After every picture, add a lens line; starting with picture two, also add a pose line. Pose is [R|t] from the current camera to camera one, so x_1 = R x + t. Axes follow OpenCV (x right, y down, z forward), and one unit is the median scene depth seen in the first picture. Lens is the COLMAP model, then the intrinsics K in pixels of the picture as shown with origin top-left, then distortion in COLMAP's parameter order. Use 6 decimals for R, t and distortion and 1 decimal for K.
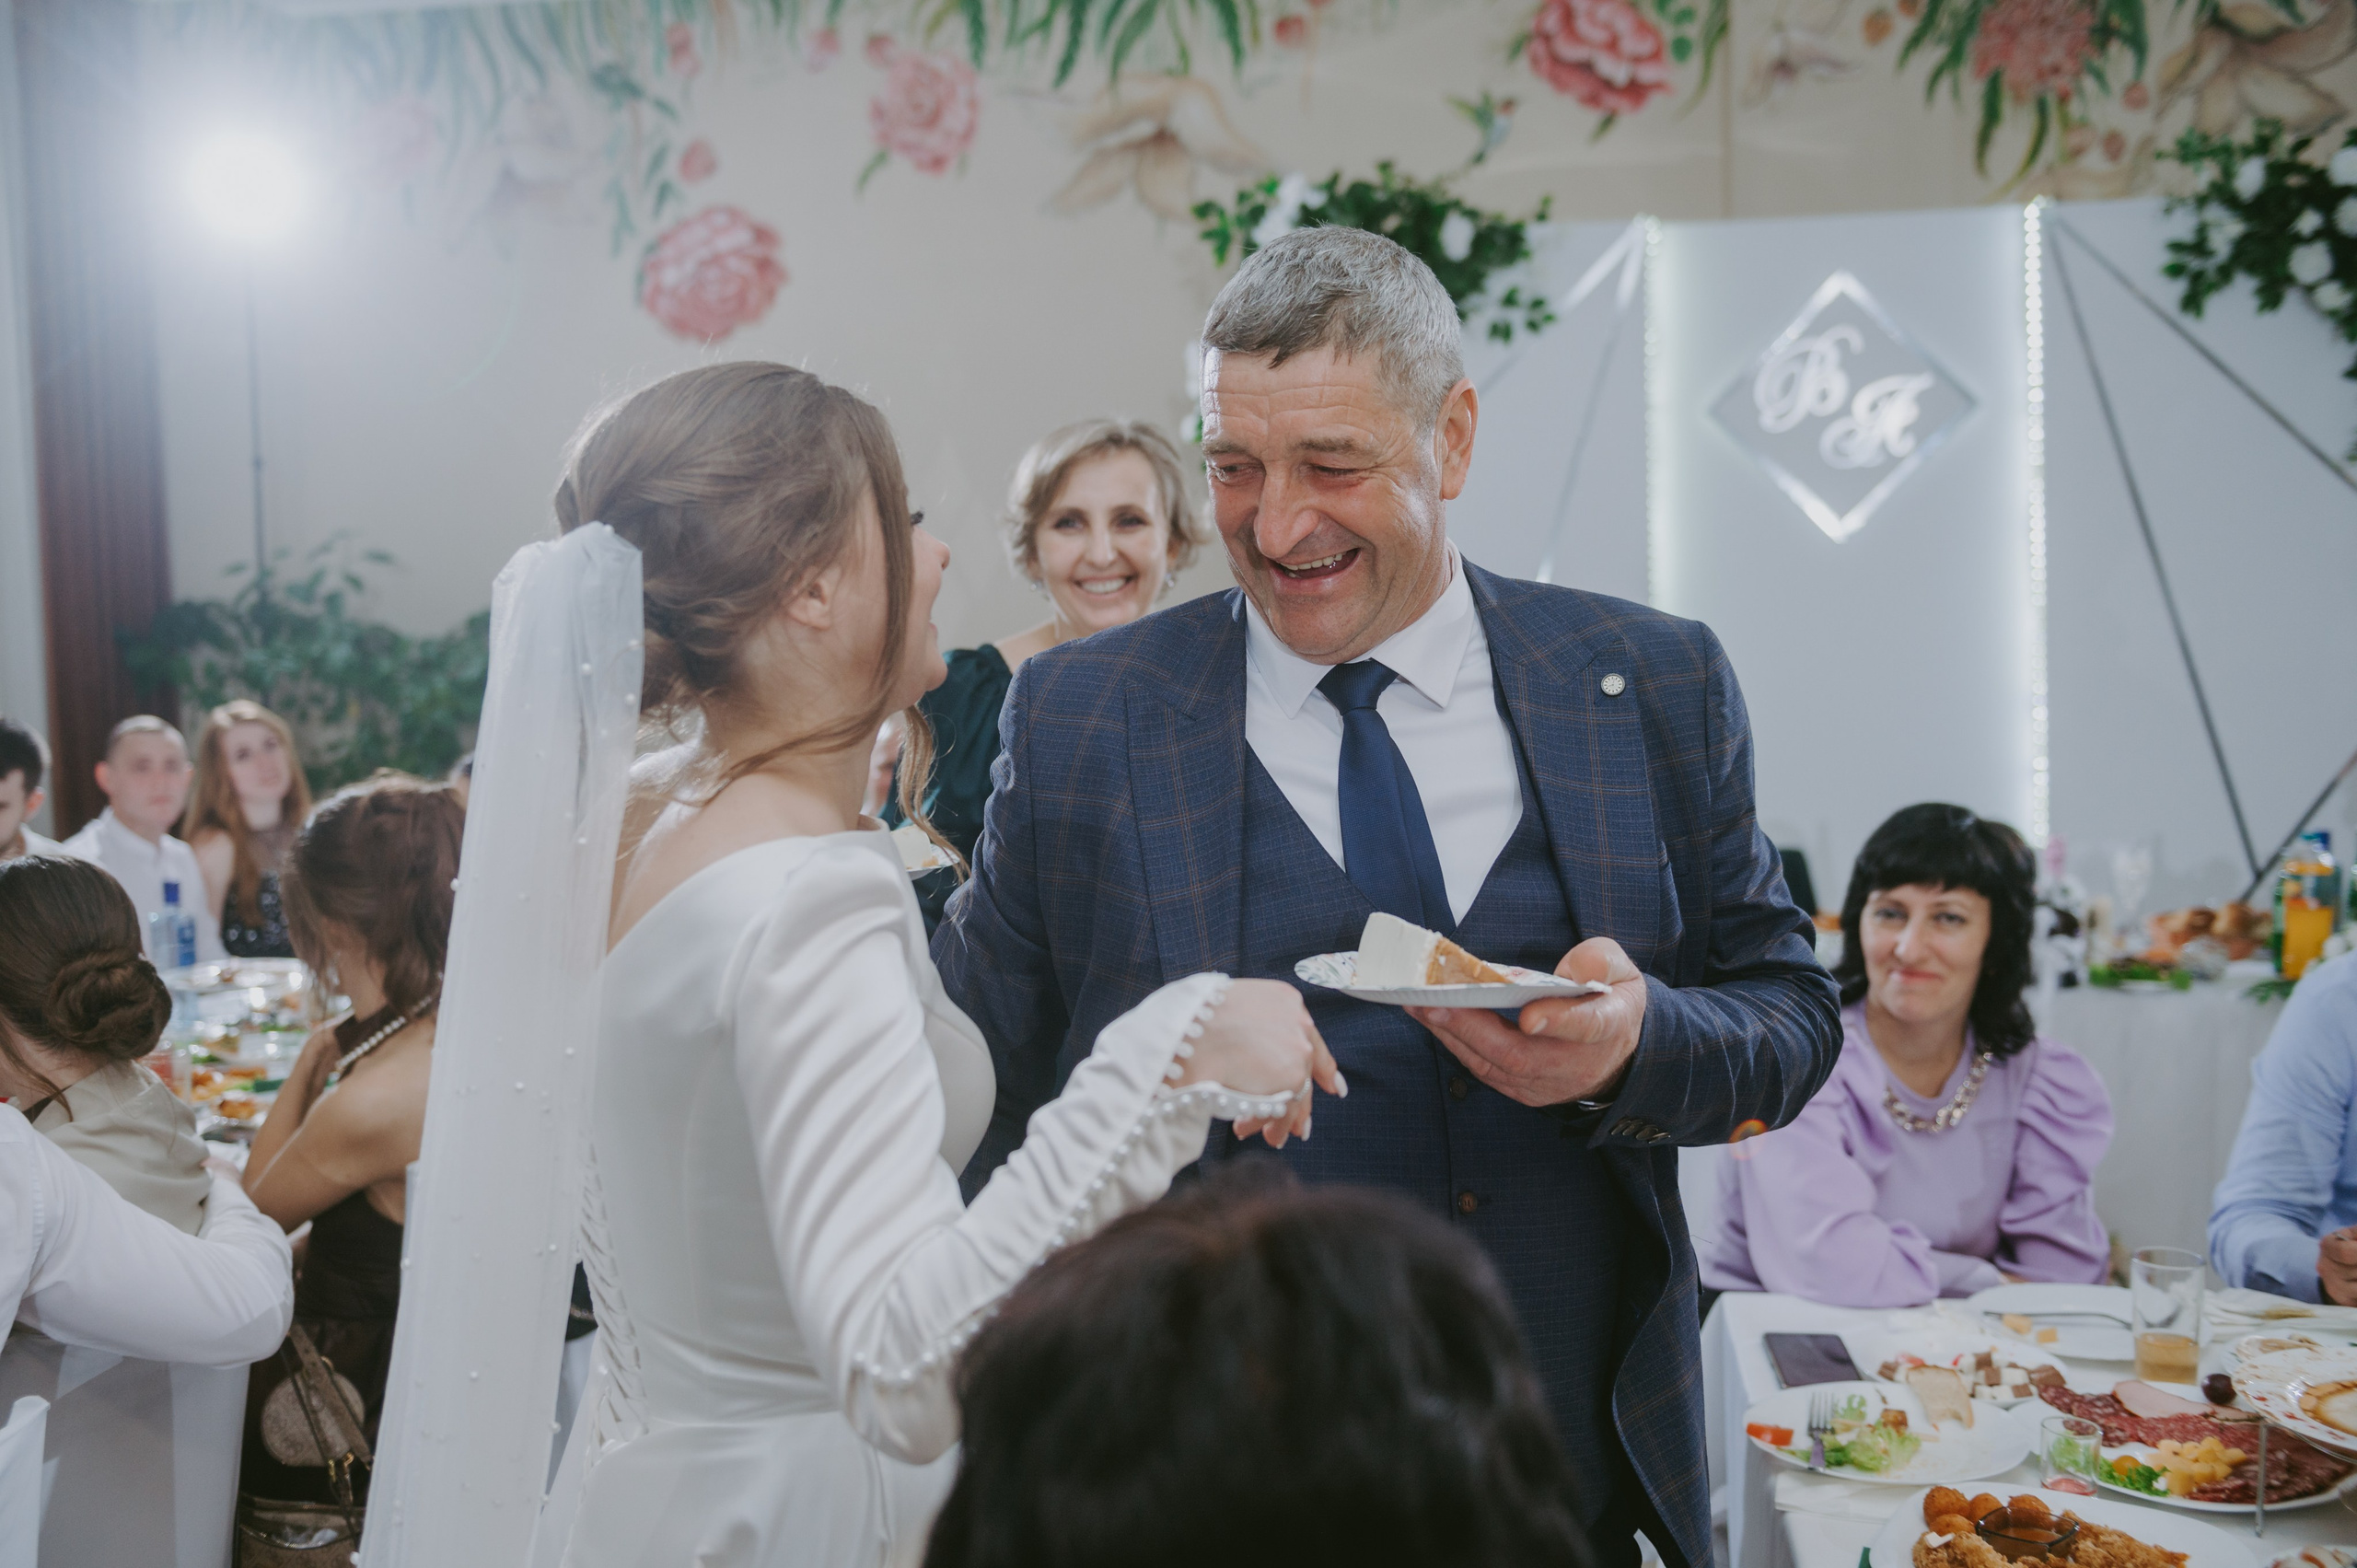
lens RADIAL K [[2248.1, 0, 1178.5], [0, 2248.1, 784.0], [0, 0, 1]] dist [-0.013058, 0.010070]
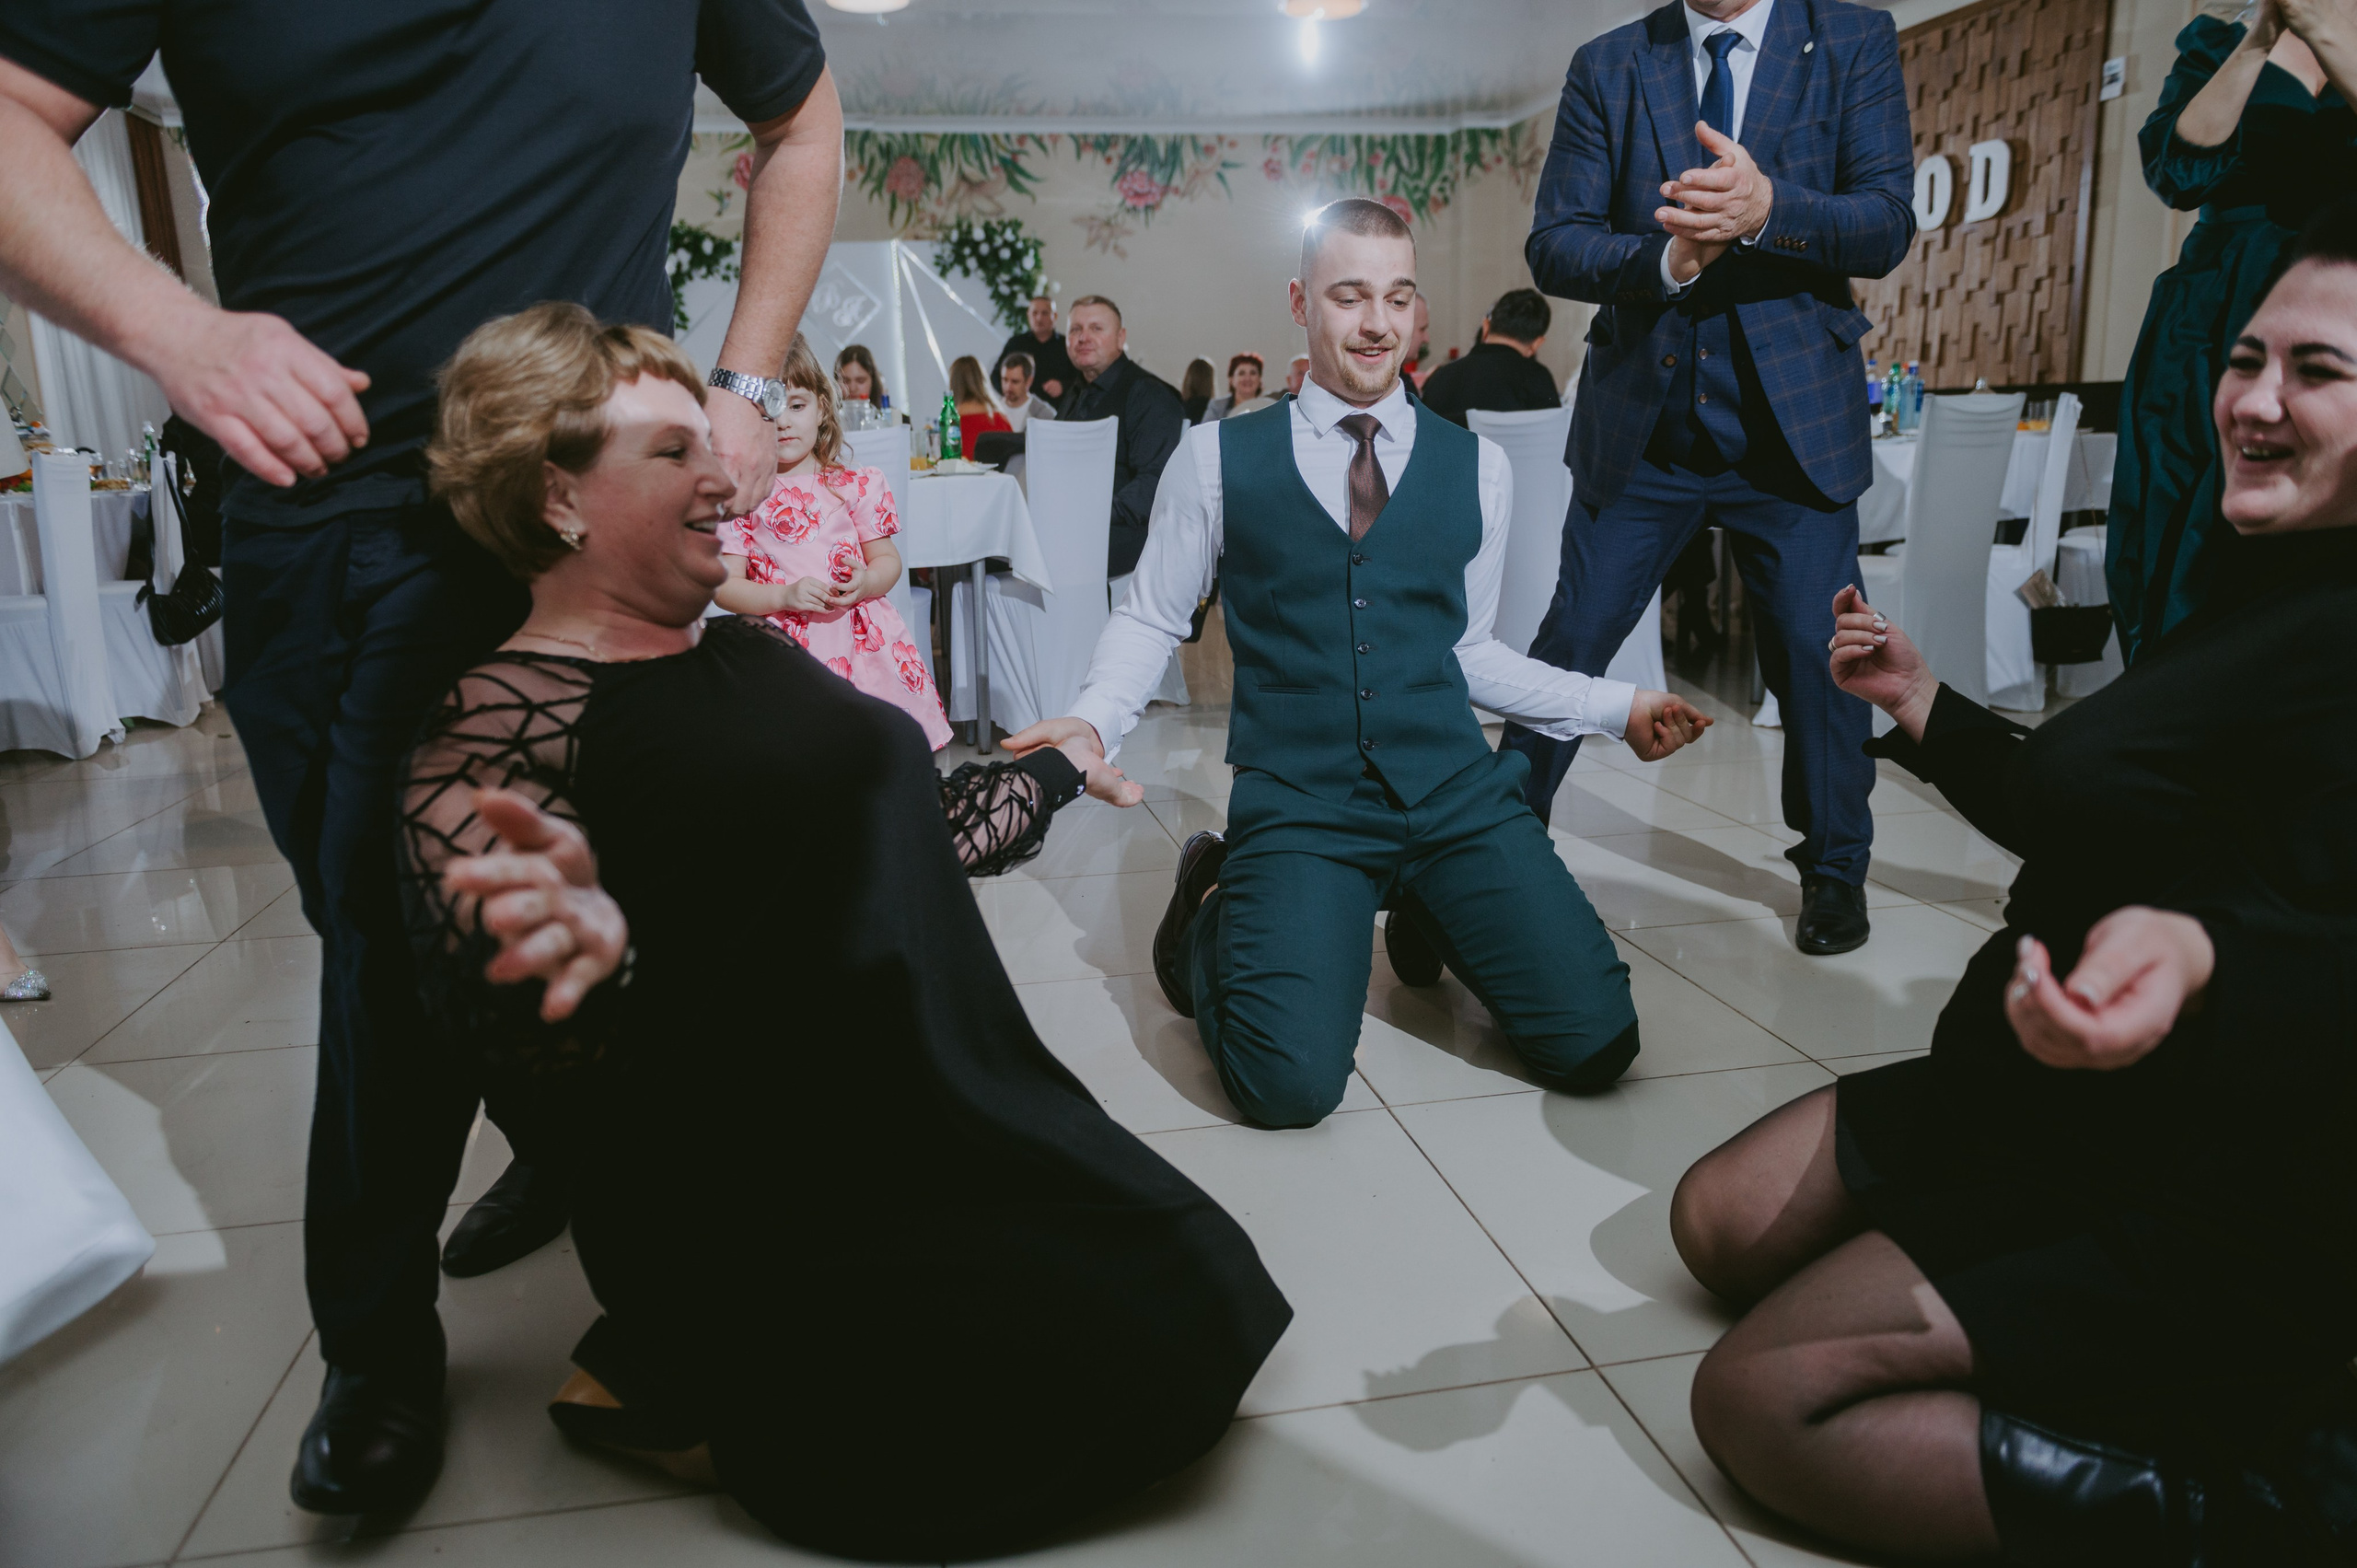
lens RADIAL K [[1593.3, 0, 1154.1], [0, 1593.3, 774.3], [0, 0, 1]] dist [-0.000439, -0.006779]
pose [[0.945322, -0.076360, 0.317073, -0.041690], [0.037556, 0.991224, 0.126748, 0.200012], [-0.323969, -0.107910, 0.939894, -1.209366]]
